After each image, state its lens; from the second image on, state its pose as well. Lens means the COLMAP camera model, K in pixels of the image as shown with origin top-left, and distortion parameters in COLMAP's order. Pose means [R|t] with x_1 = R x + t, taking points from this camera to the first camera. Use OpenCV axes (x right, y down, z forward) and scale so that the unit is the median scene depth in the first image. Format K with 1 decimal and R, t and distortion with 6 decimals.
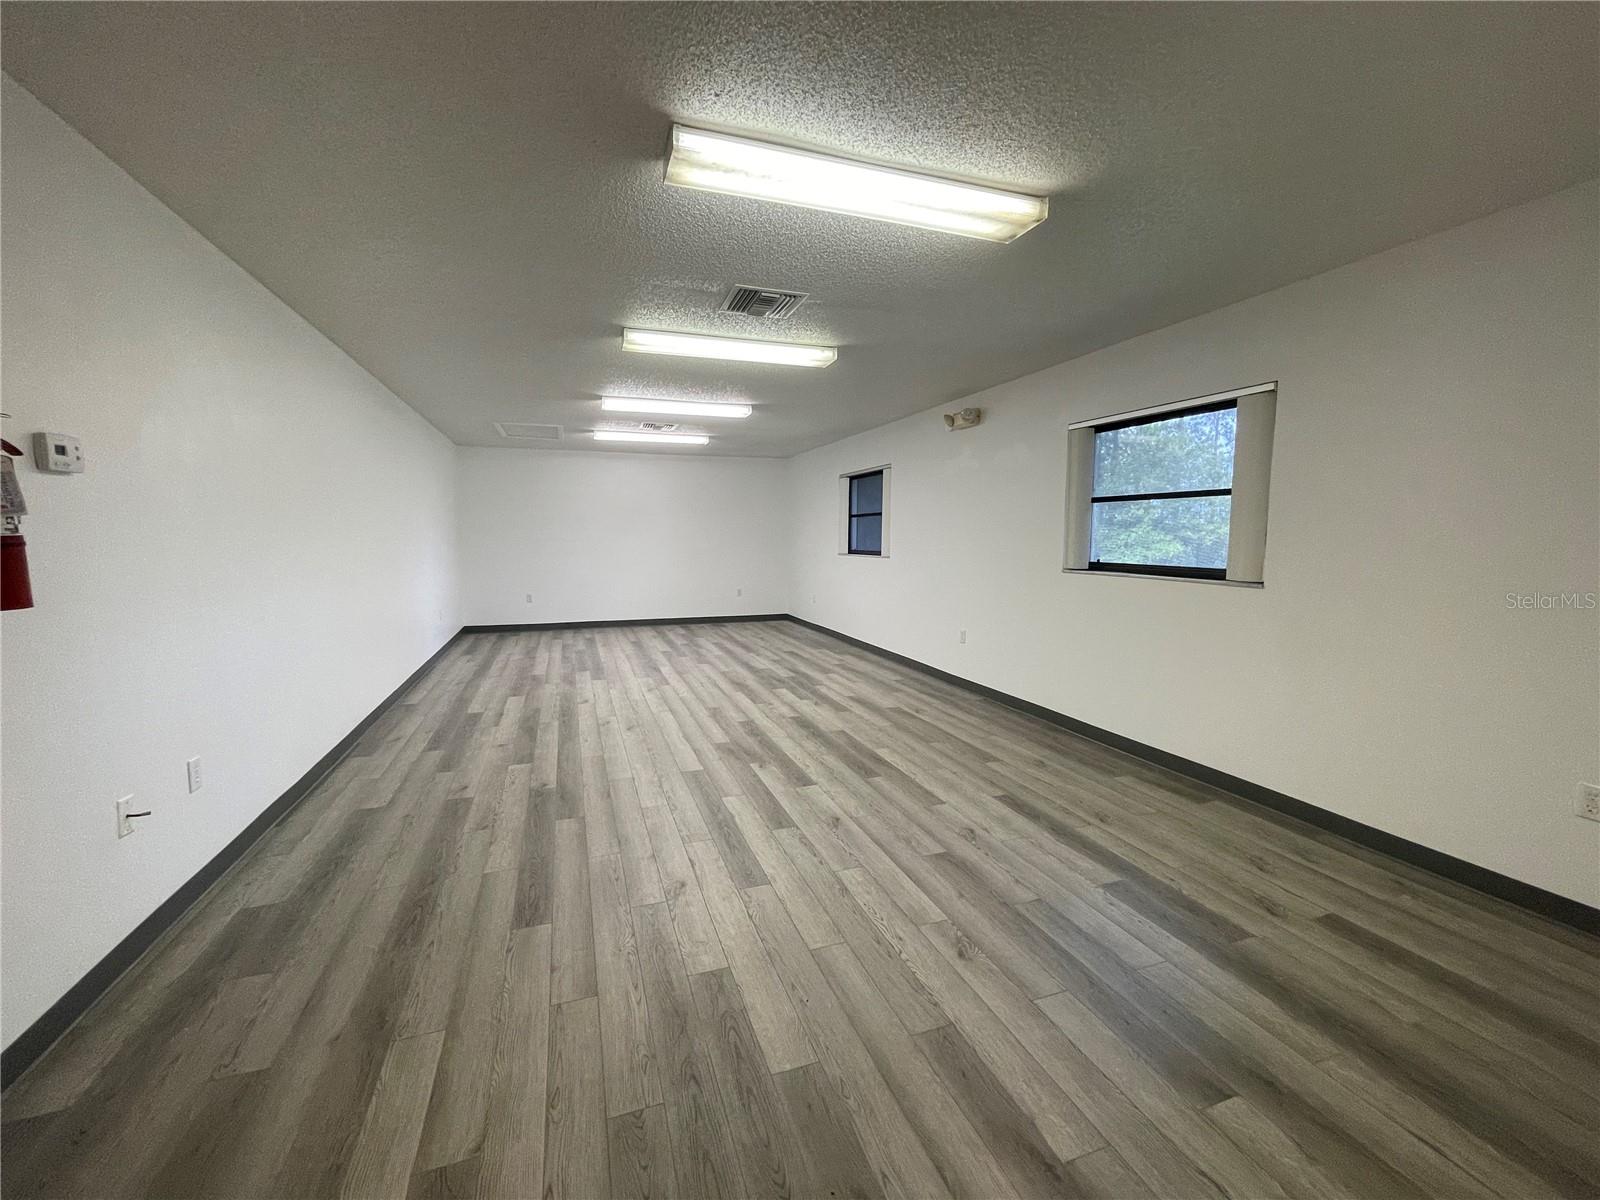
lens RADIAL K [[648.3, 0, 793.2], [0, 648.3, 597.9], [0, 0, 1]] dist [0.002406, 0.000907]
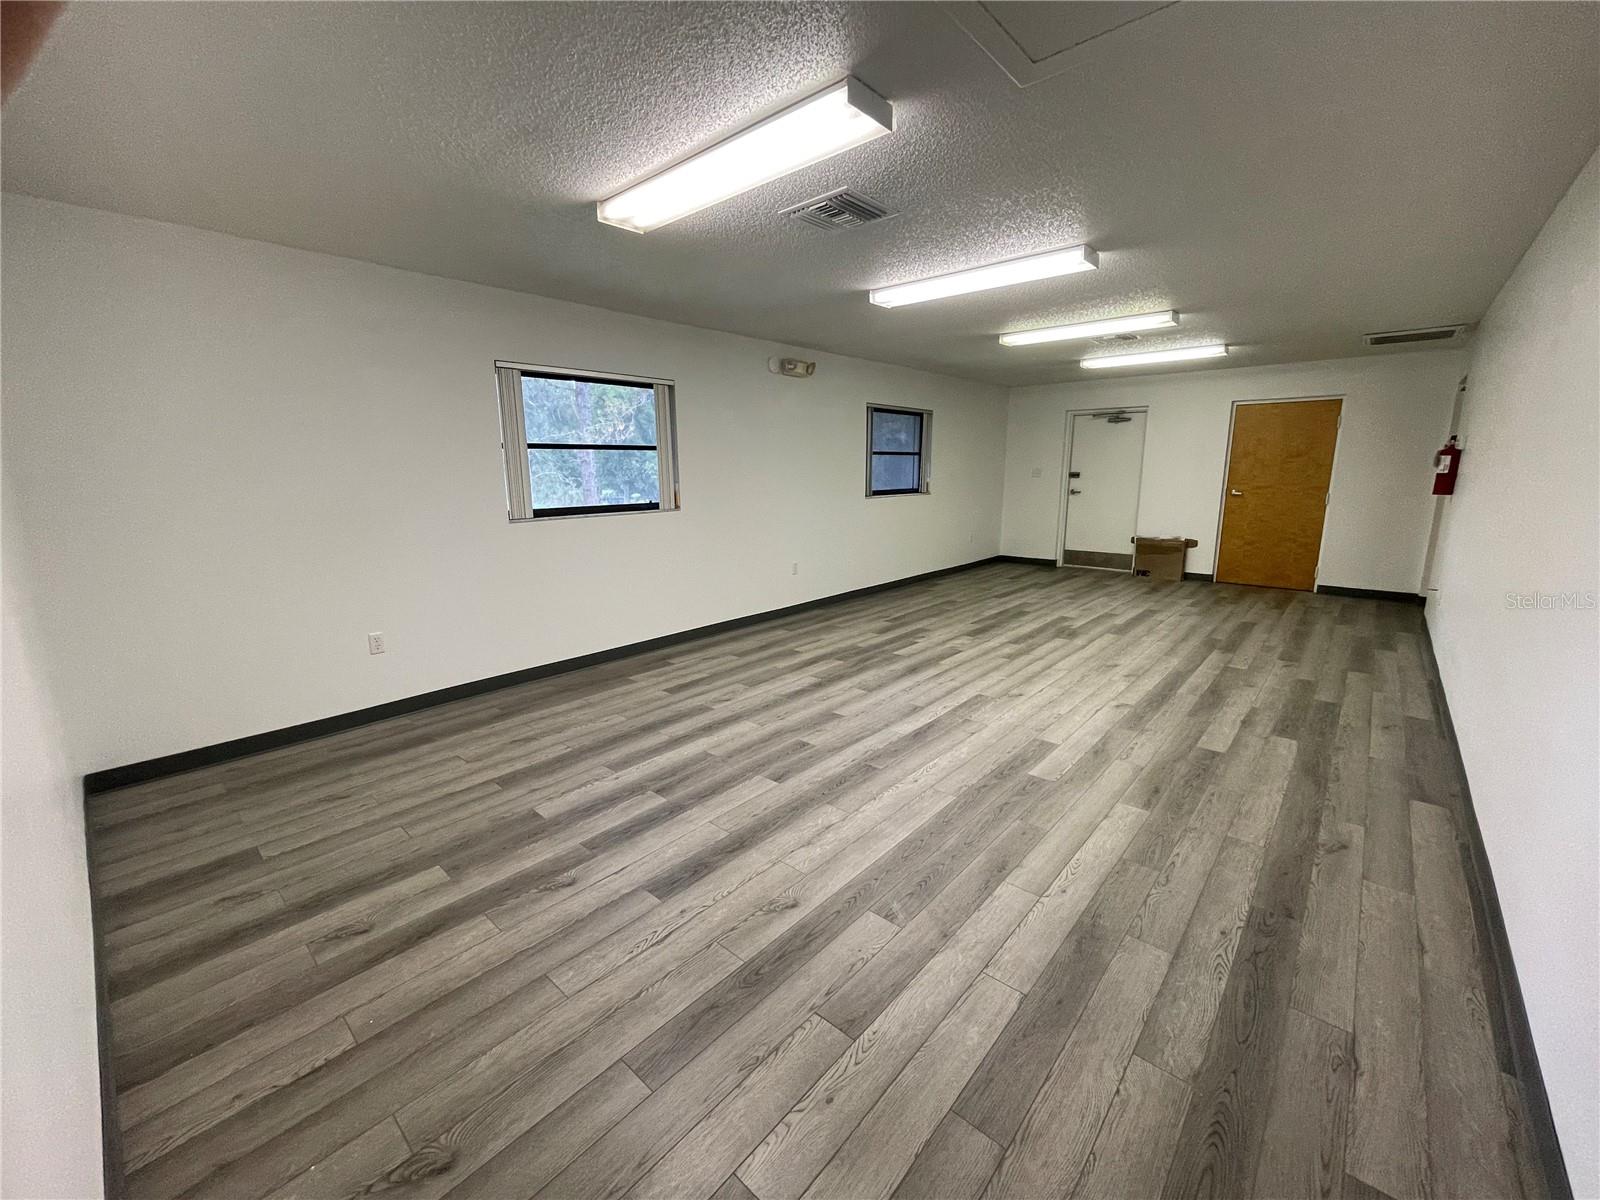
lens RADIAL K [[648.3, 0, 793.2], [0, 648.3, 601.1], [0, 0, 1]] dist [0.002406, 0.000907]
pose [[-0.486156, -0.177809, 0.855591, -0.836378], [0.092008, 0.963224, 0.252458, -0.200507], [-0.869015, 0.201455, -0.451917, 1.814811]]
